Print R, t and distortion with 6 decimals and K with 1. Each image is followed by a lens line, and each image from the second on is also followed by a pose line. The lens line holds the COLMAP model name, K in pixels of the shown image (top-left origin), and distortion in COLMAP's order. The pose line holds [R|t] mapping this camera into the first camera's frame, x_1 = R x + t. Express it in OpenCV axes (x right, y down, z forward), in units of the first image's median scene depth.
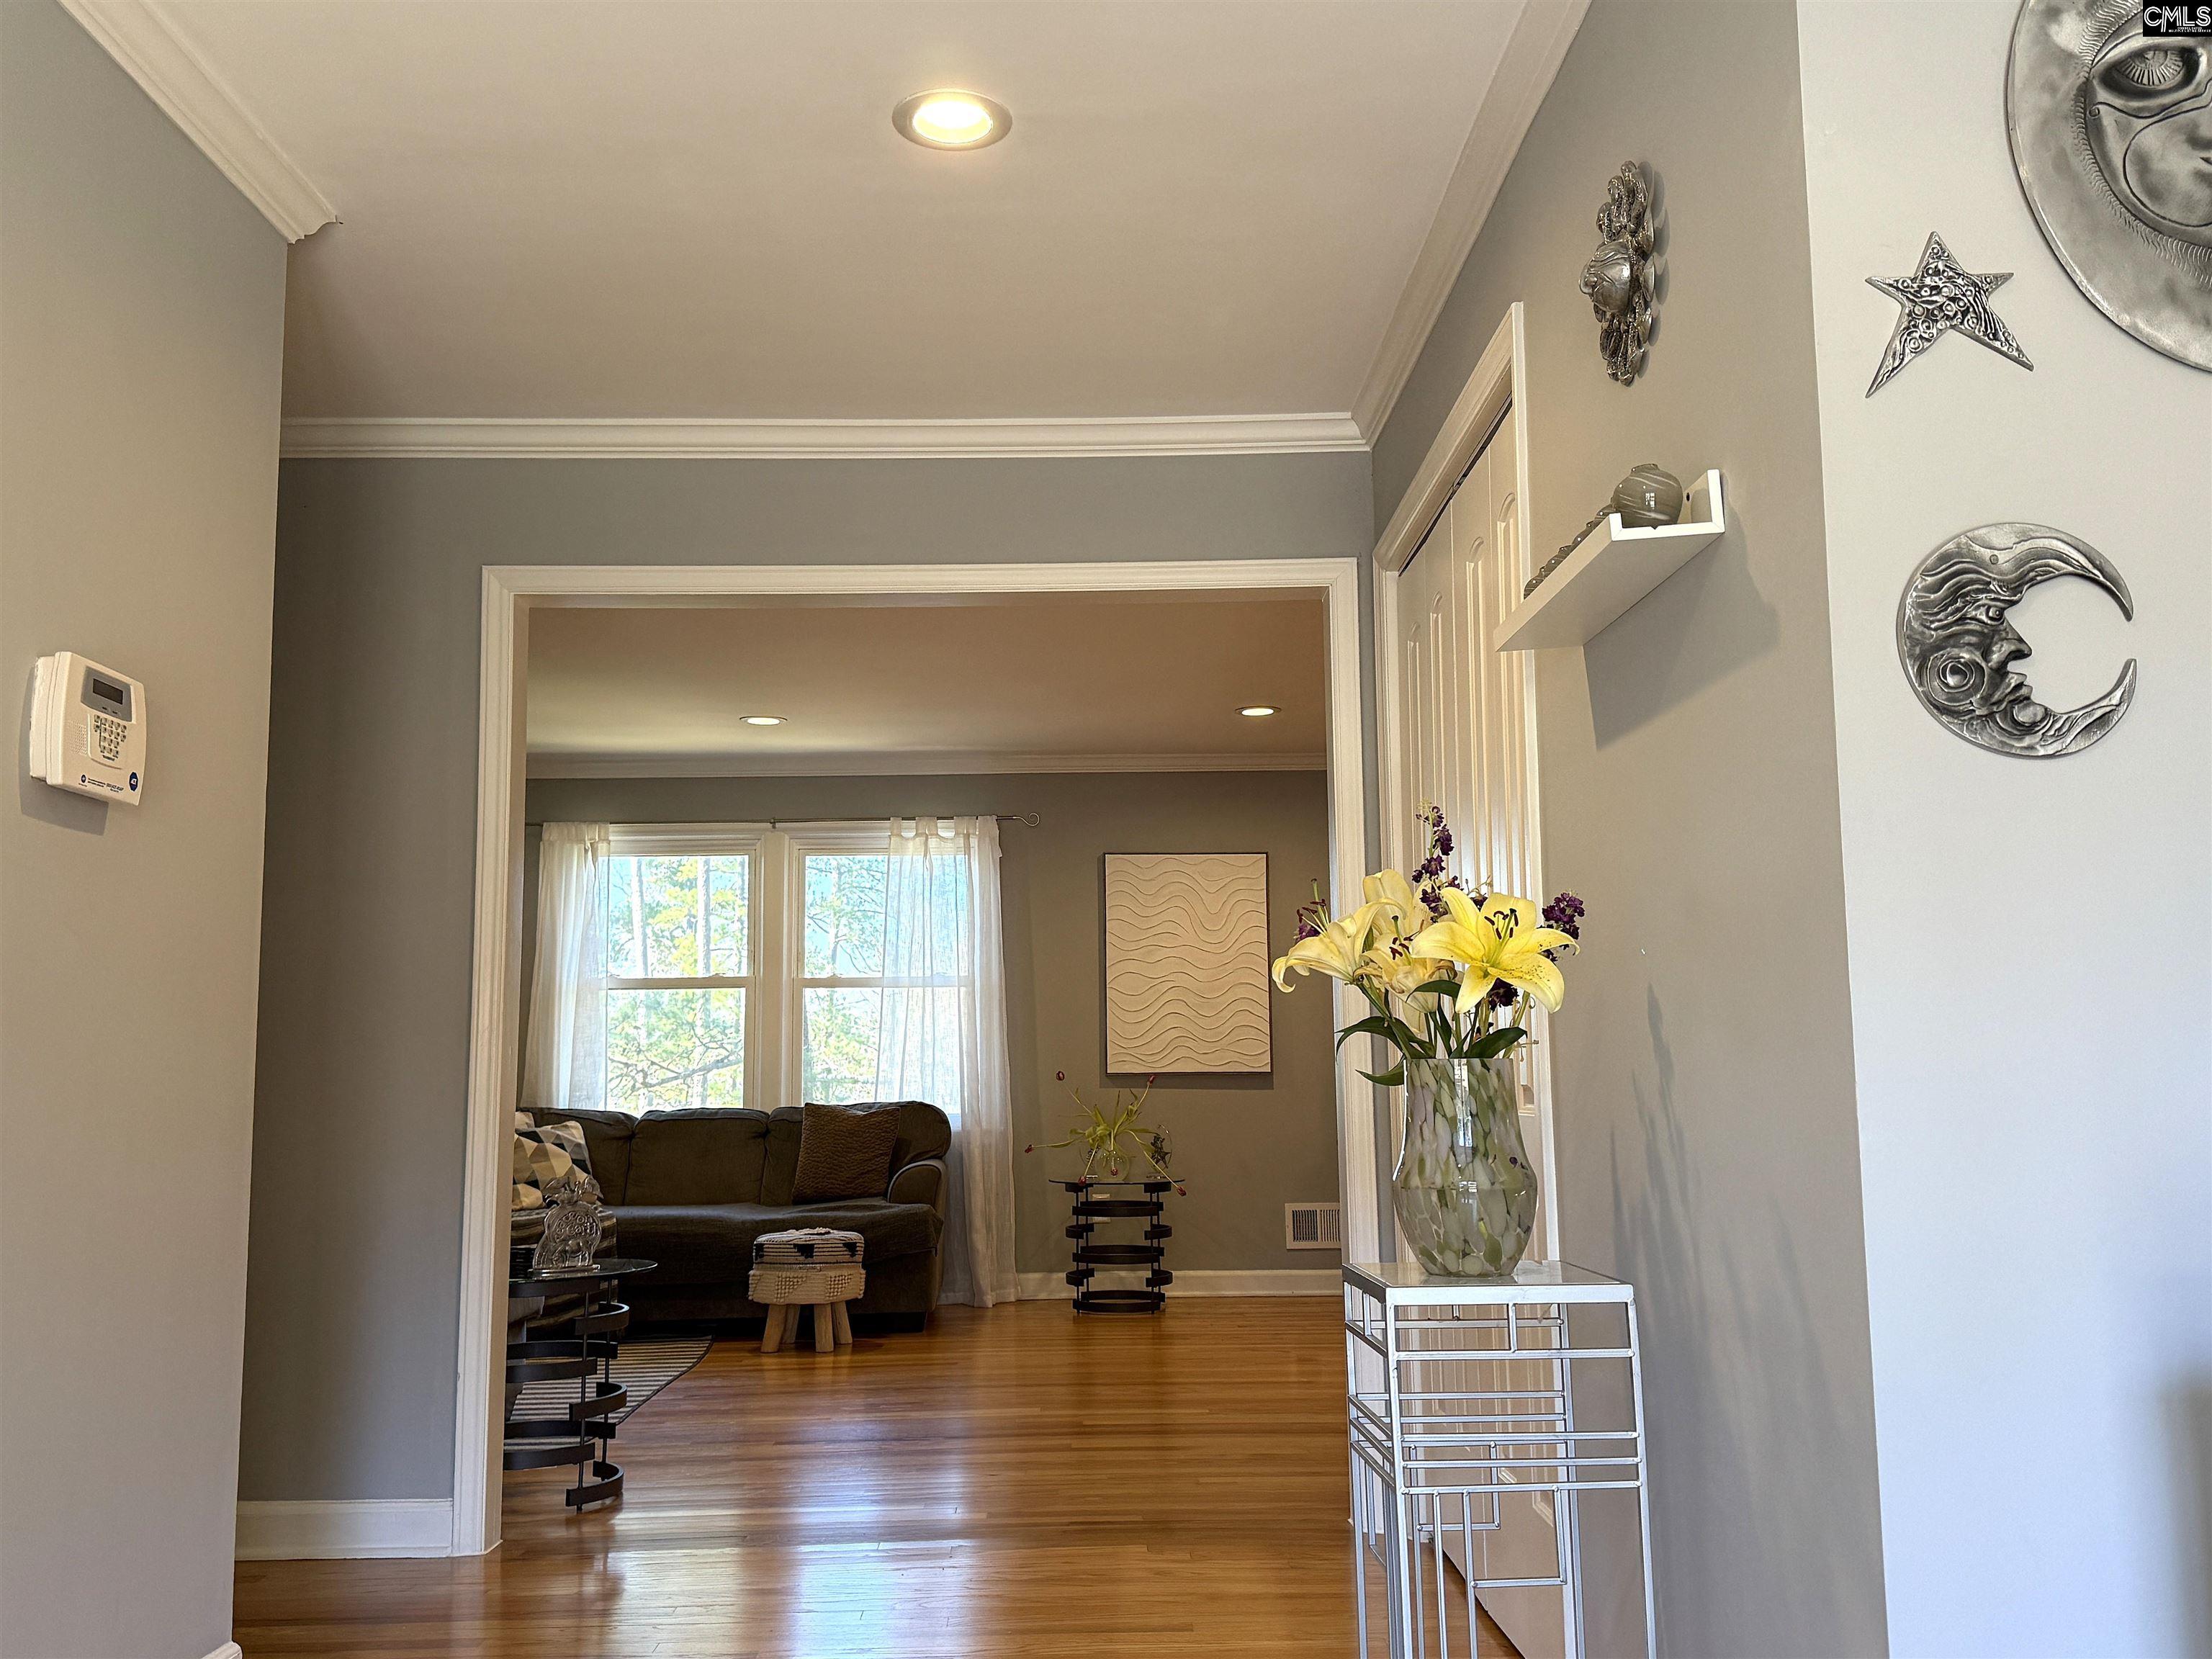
lens RADIAL K [[1945.3, 0, 1106.0], [0, 1945.3, 829.5], [0, 0, 1]] dist [0.122697, -0.172735]
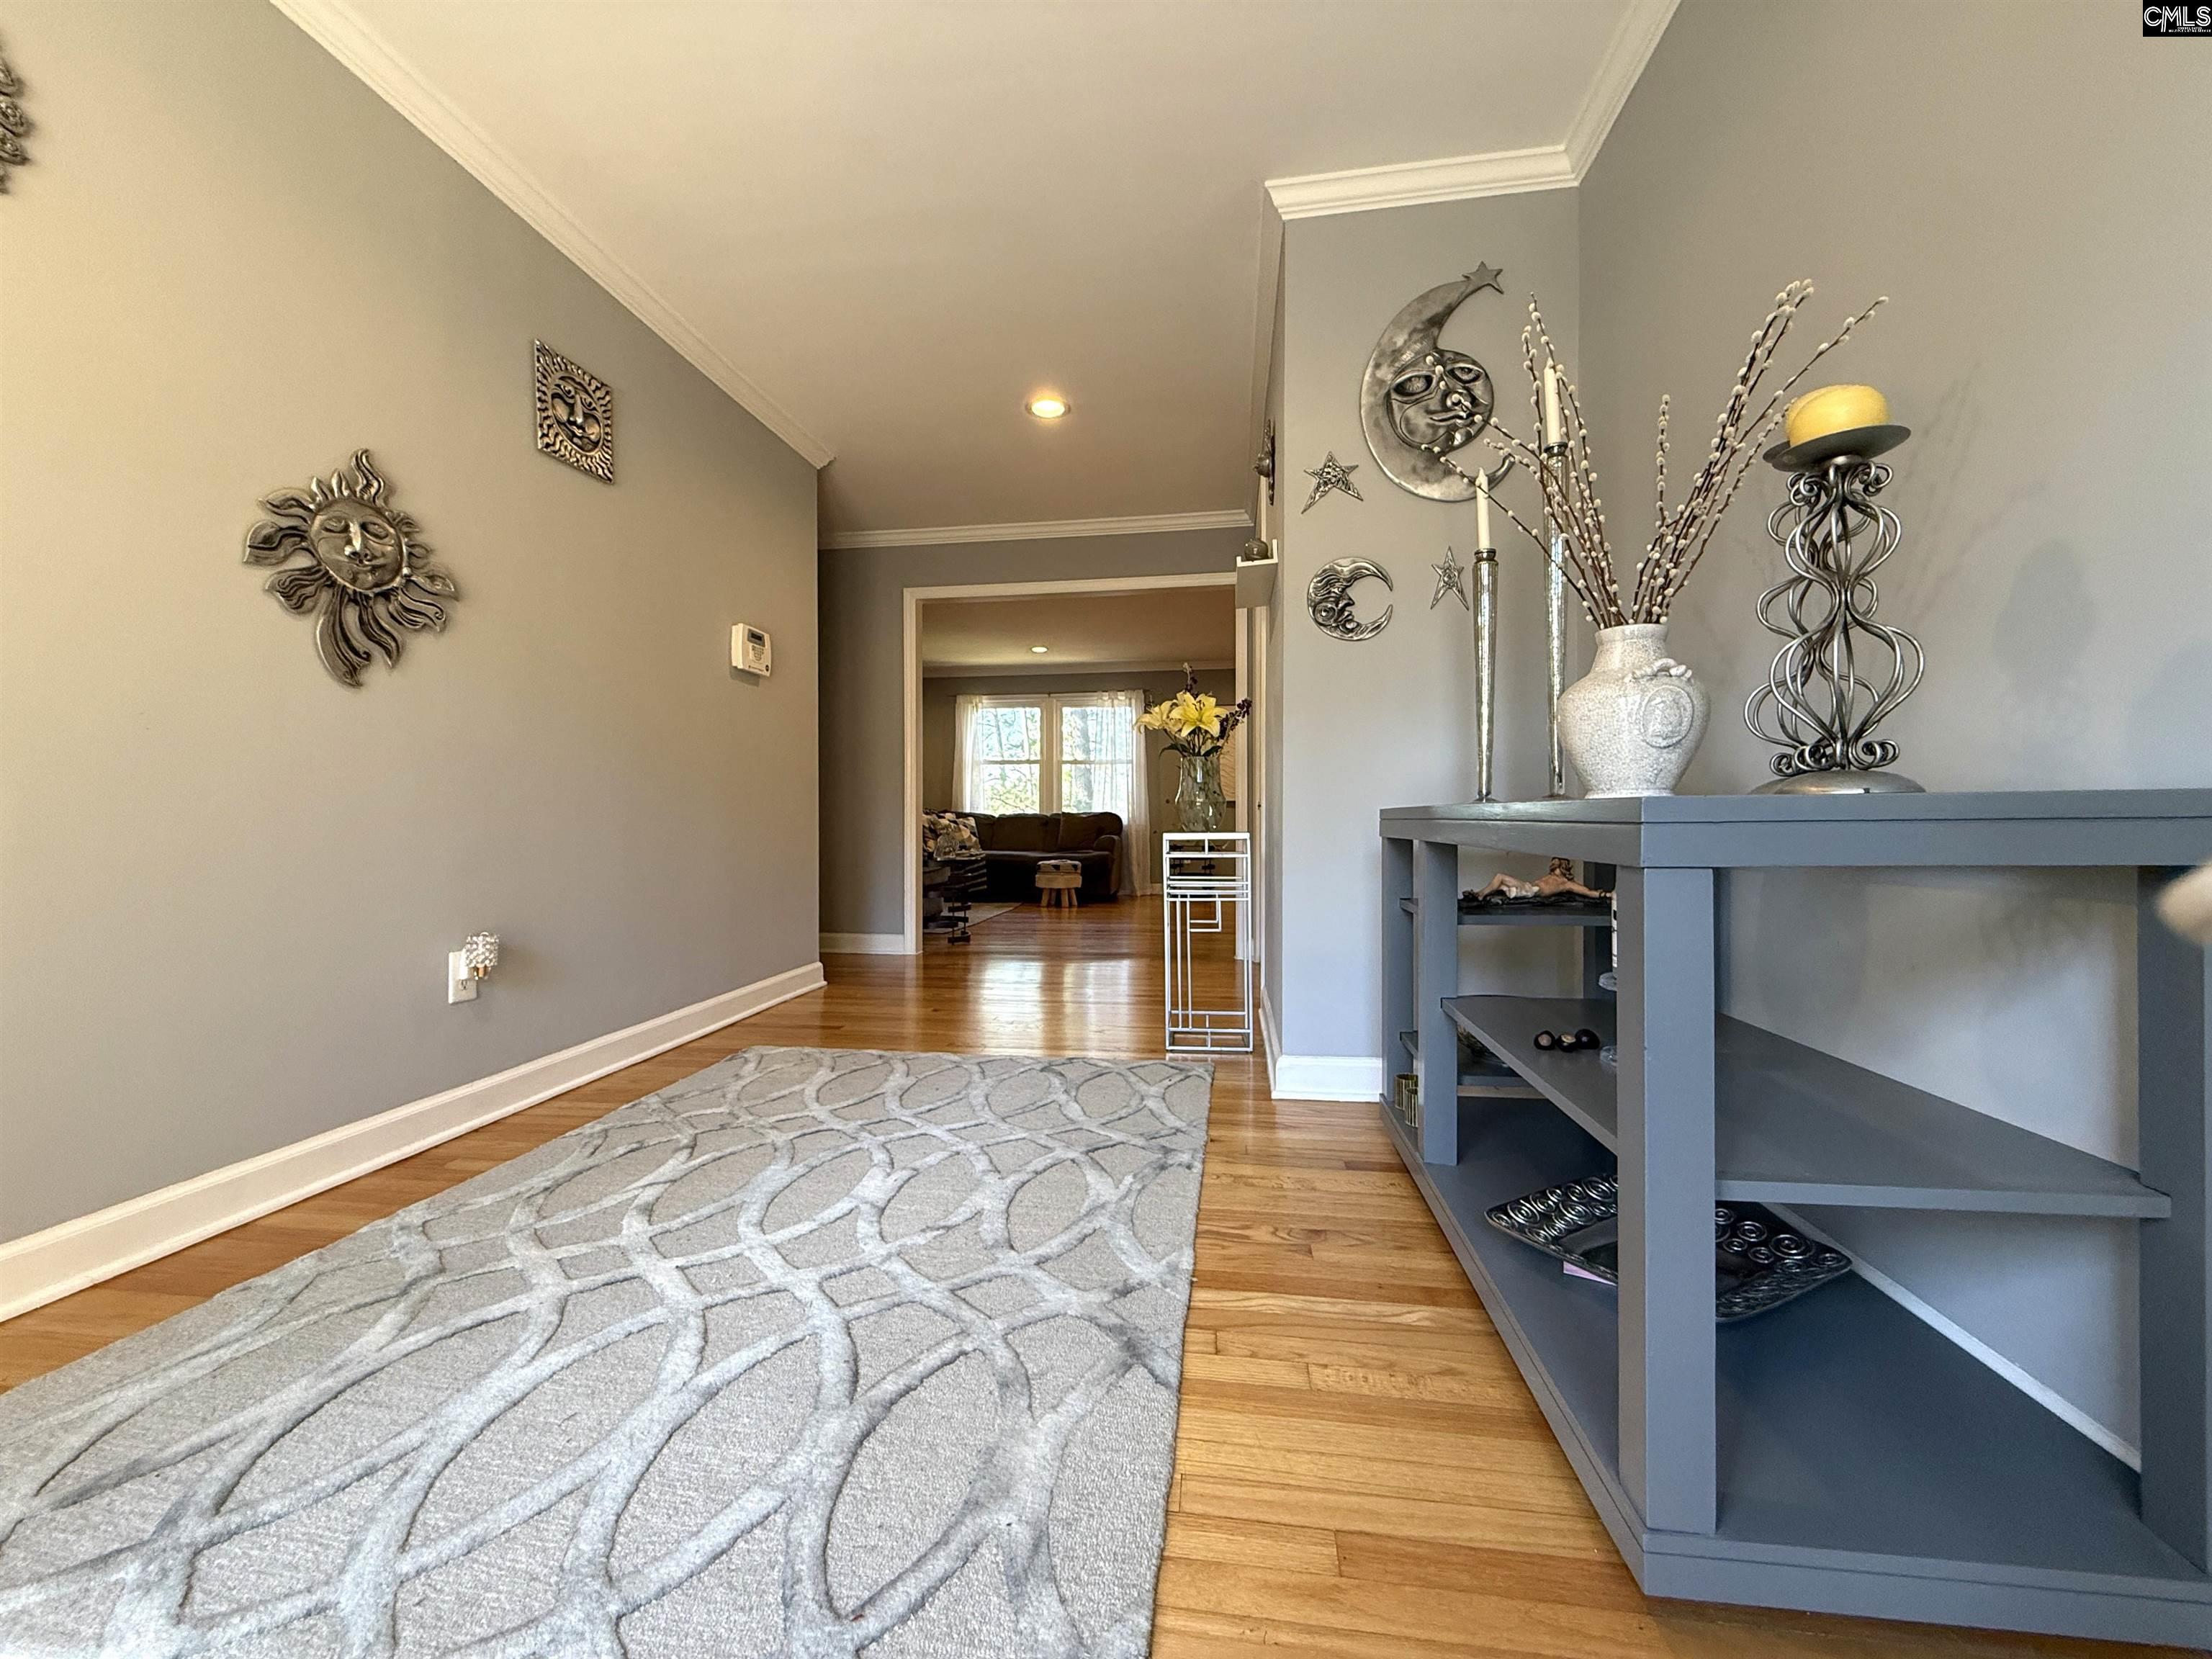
lens RADIAL K [[934.0, 0, 1099.9], [0, 934.0, 830.3], [0, 0, 1]] dist [-0.000164, 0.000099]
pose [[0.984514, 0.012384, -0.174870, 0.144289], [0.010495, 0.991549, 0.129307, 0.024026], [0.174994, -0.129140, 0.976064, -0.178434]]
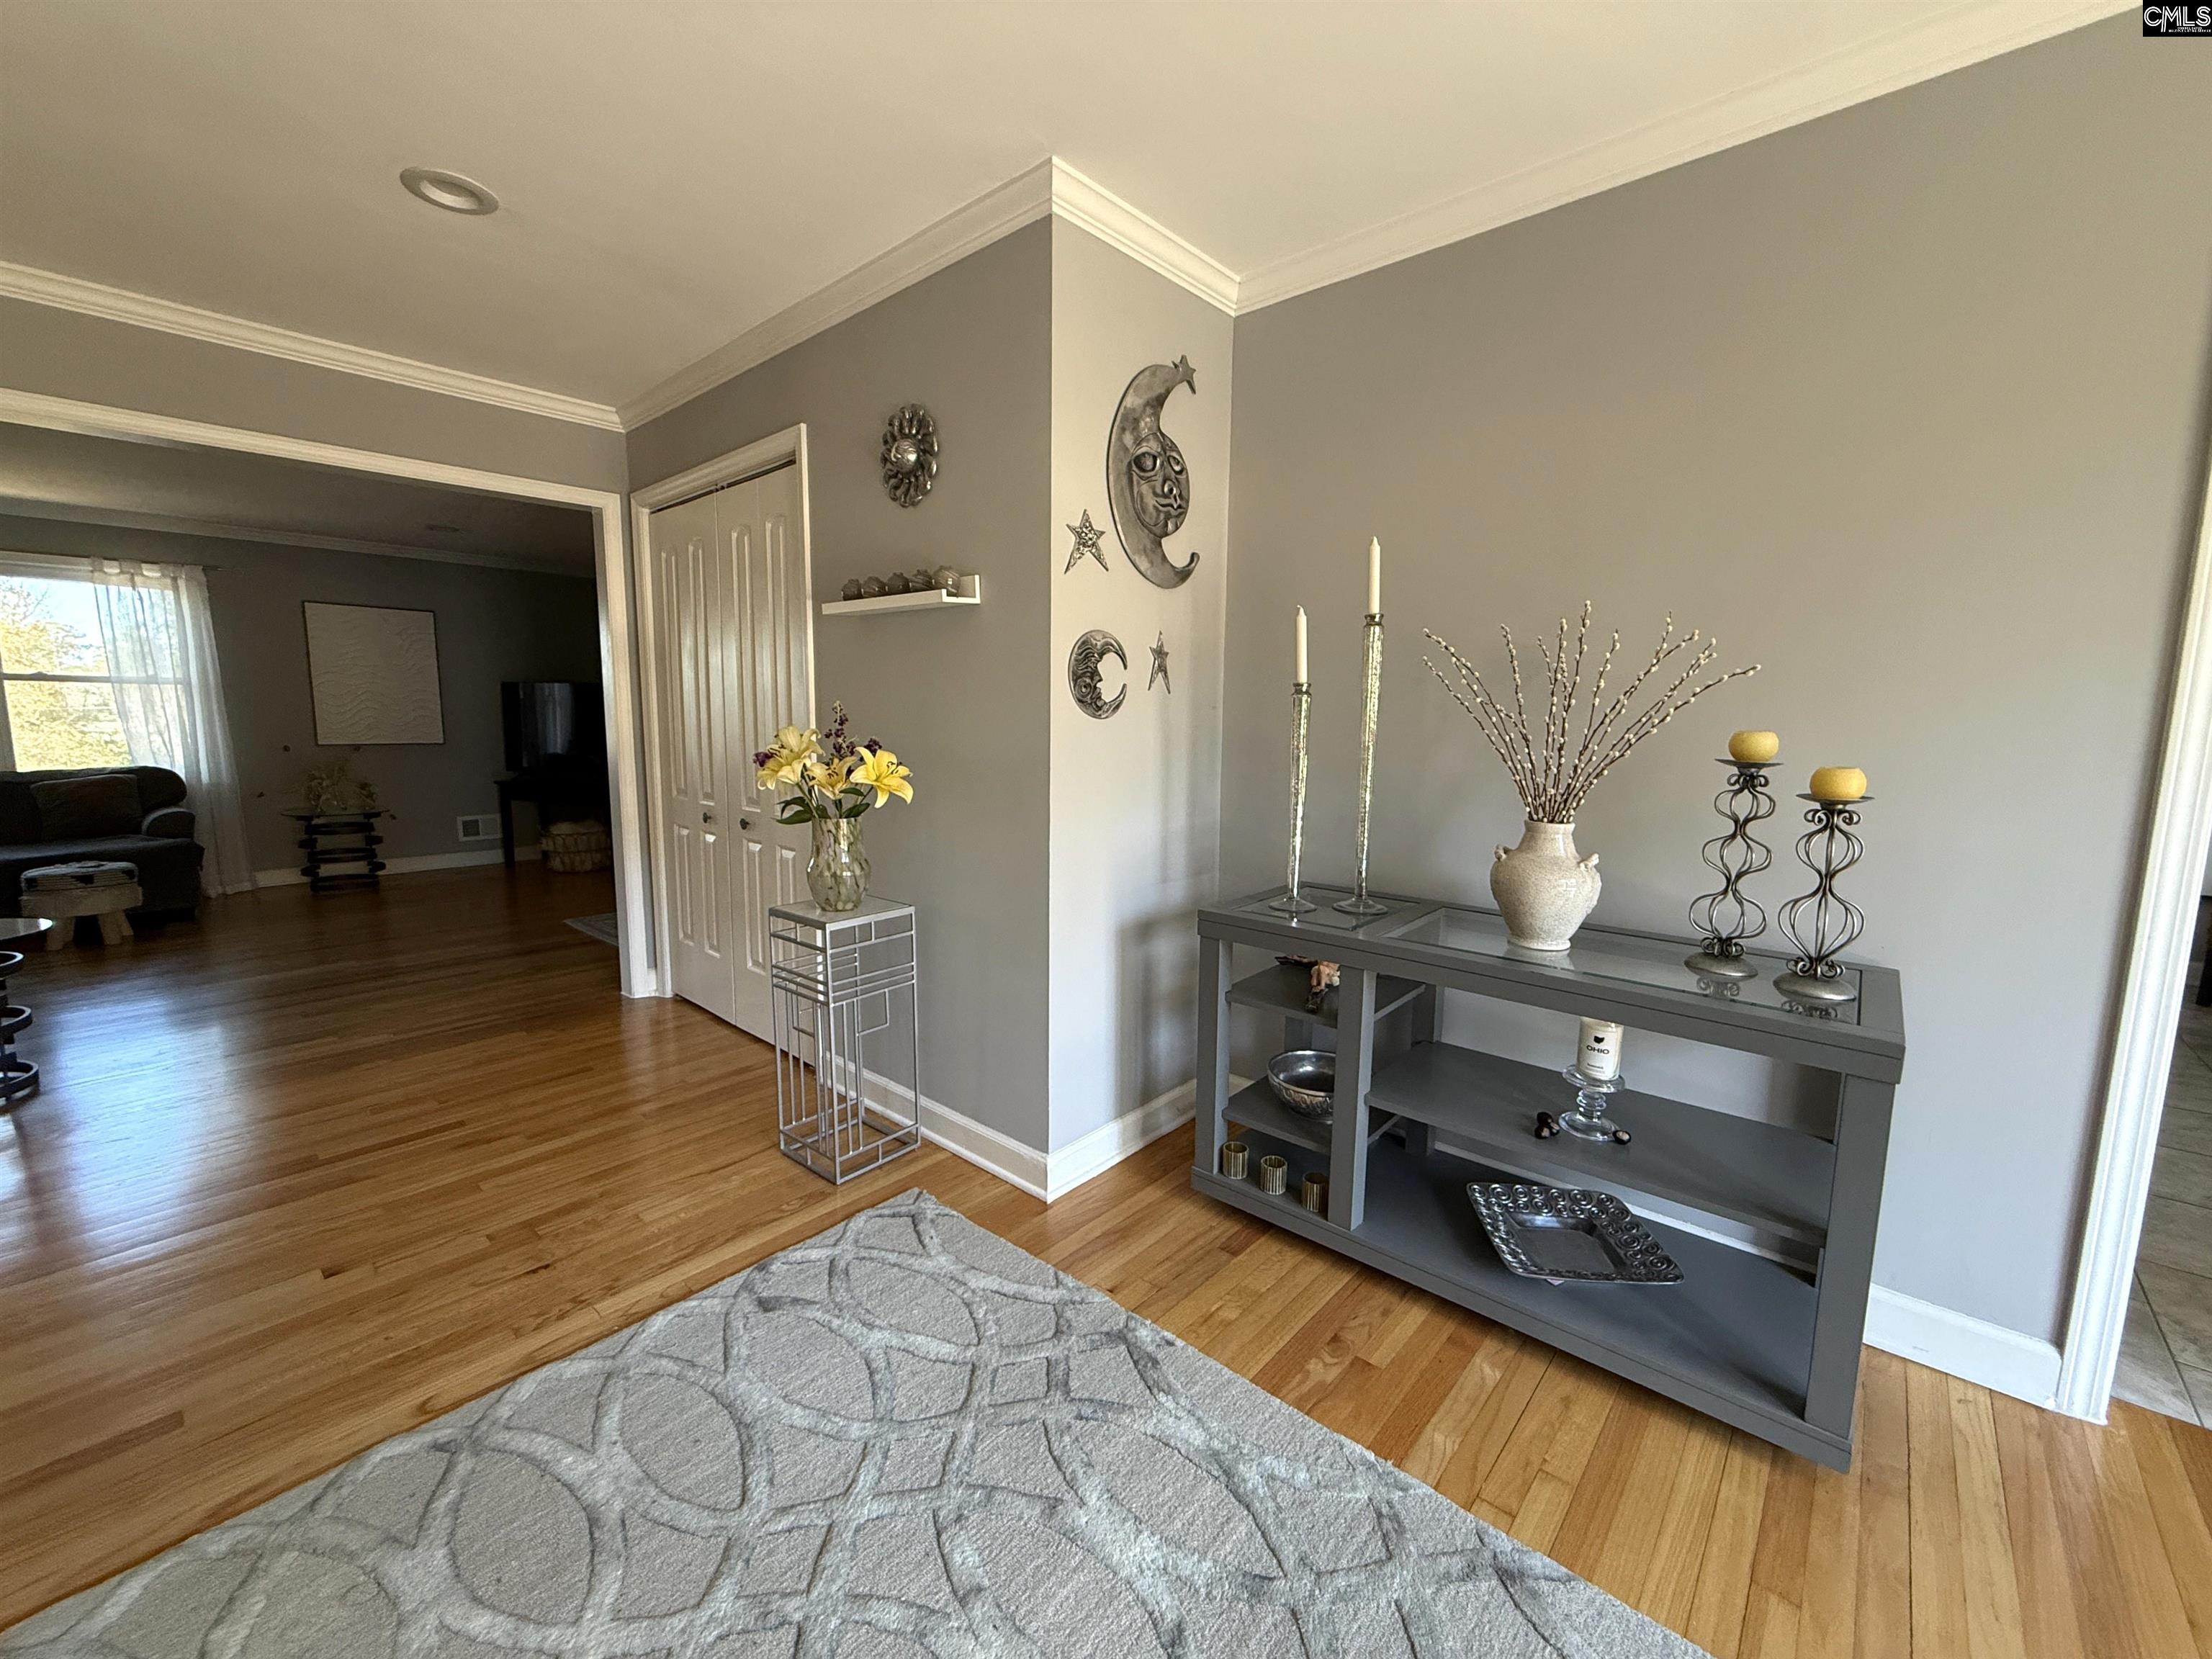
lens RADIAL K [[902.6, 0, 1116.8], [0, 902.6, 823.3], [0, 0, 1]] dist [0.002275, 0.000274]
pose [[0.664662, -0.068868, 0.743963, -0.196003], [-0.120955, 0.972690, 0.198103, -0.061216], [-0.737288, -0.221658, 0.638180, 0.057988]]
